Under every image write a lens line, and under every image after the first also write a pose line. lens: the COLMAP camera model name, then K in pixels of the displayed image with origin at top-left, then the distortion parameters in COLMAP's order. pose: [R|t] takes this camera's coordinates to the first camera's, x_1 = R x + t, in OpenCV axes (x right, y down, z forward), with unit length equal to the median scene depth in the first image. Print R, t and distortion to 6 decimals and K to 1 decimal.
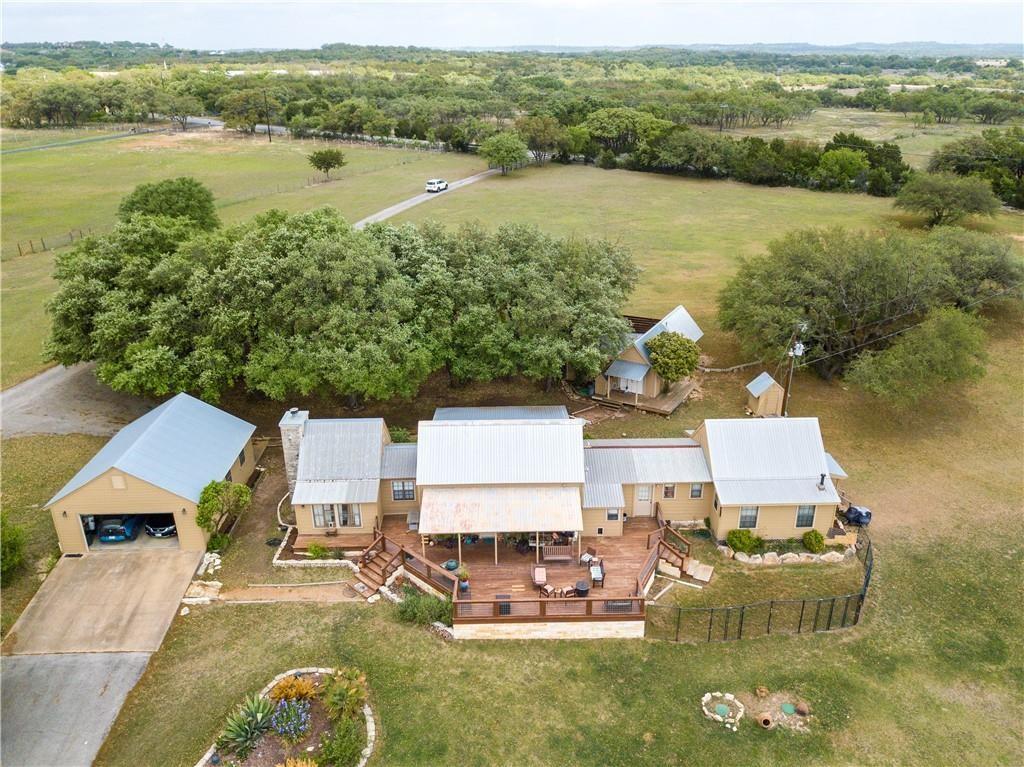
lens RADIAL K [[787.4, 0, 518.3], [0, 787.4, 385.2], [0, 0, 1]] dist [0.022803, -0.016576]
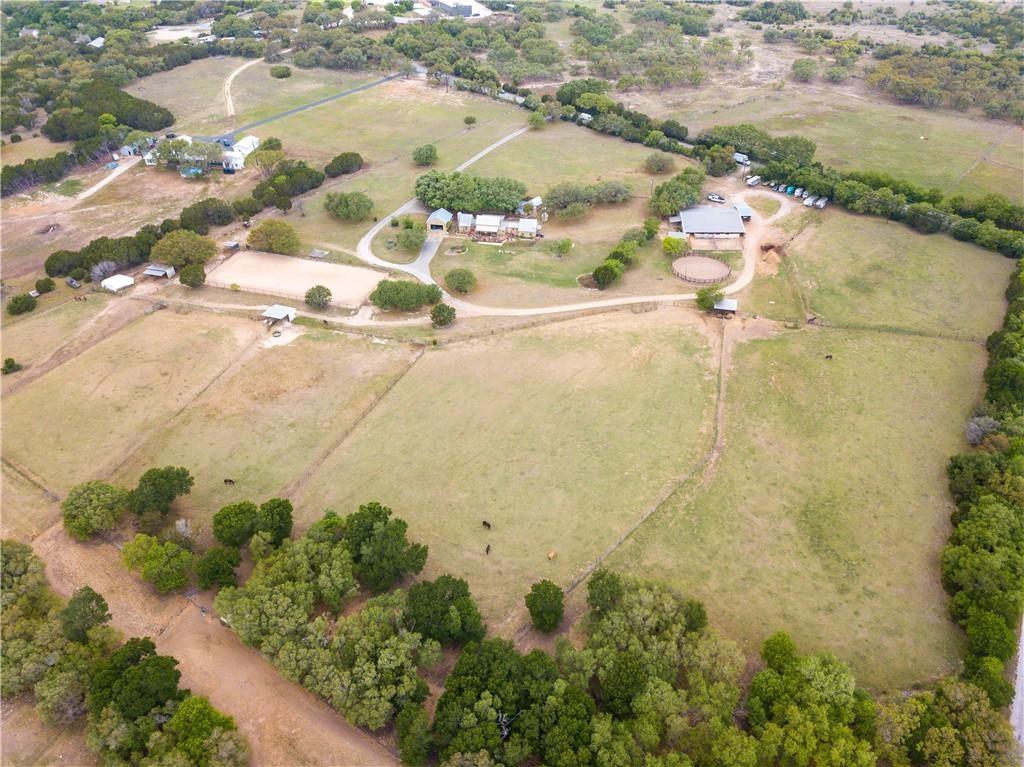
lens RADIAL K [[787.4, 0, 518.3], [0, 787.4, 385.2], [0, 0, 1]] dist [0.022803, -0.016576]
pose [[0.981785, 0.111904, -0.153542, 1.475916], [-0.075092, 0.970892, 0.227444, -0.107279], [0.174525, -0.211771, 0.961610, -5.976256]]
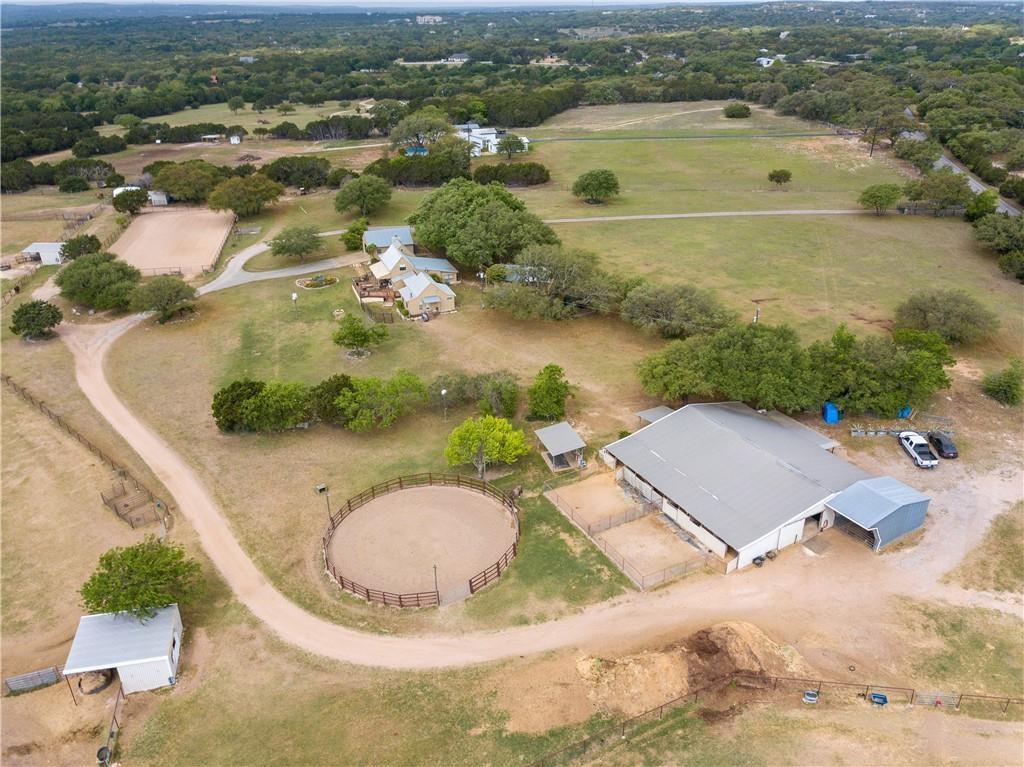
lens RADIAL K [[787.4, 0, 518.3], [0, 787.4, 385.2], [0, 0, 1]] dist [0.022803, -0.016576]
pose [[0.325777, 0.416394, -0.848814, 3.421317], [-0.366642, 0.883175, 0.292532, -0.657372], [0.871460, 0.215911, 0.440386, 0.051519]]
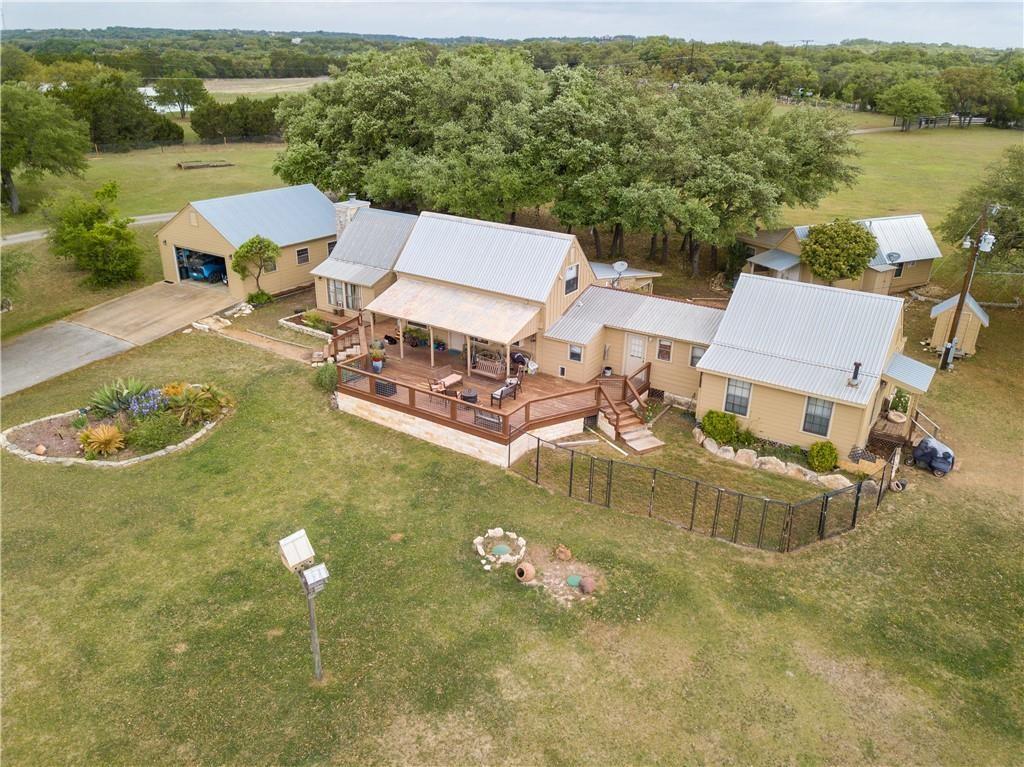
lens RADIAL K [[787.4, 0, 518.3], [0, 787.4, 385.2], [0, 0, 1]] dist [0.022803, -0.016576]
pose [[0.823258, 0.242061, -0.513470, 0.503394], [-0.244598, 0.967514, 0.063938, 0.160273], [0.512267, 0.072957, 0.855722, 0.268520]]
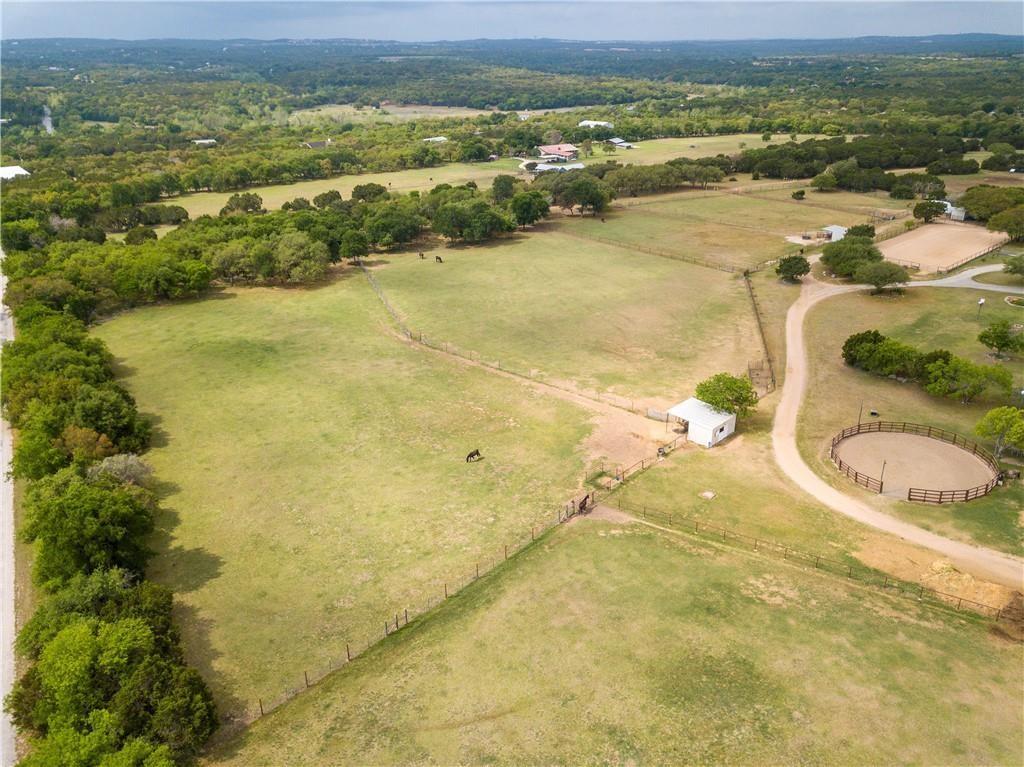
lens RADIAL K [[787.4, 0, 518.3], [0, 787.4, 385.2], [0, 0, 1]] dist [0.022803, -0.016576]
pose [[-0.640916, 0.318290, -0.698511, 4.354706], [-0.288756, 0.743170, 0.603587, -1.024536], [0.711229, 0.588548, -0.384402, 0.721458]]
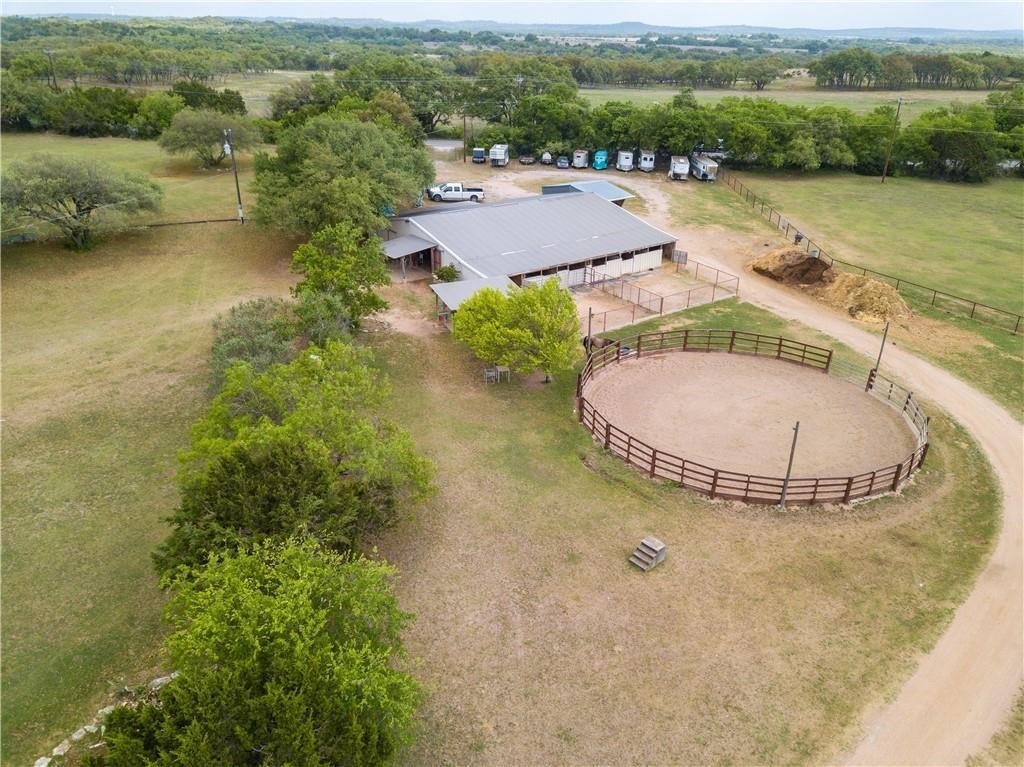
lens RADIAL K [[787.4, 0, 518.3], [0, 787.4, 385.2], [0, 0, 1]] dist [0.022803, -0.016576]
pose [[0.890108, -0.171716, 0.422163, 1.083574], [0.160156, 0.985079, 0.063003, 0.170063], [-0.426682, 0.011532, 0.904328, -0.106943]]
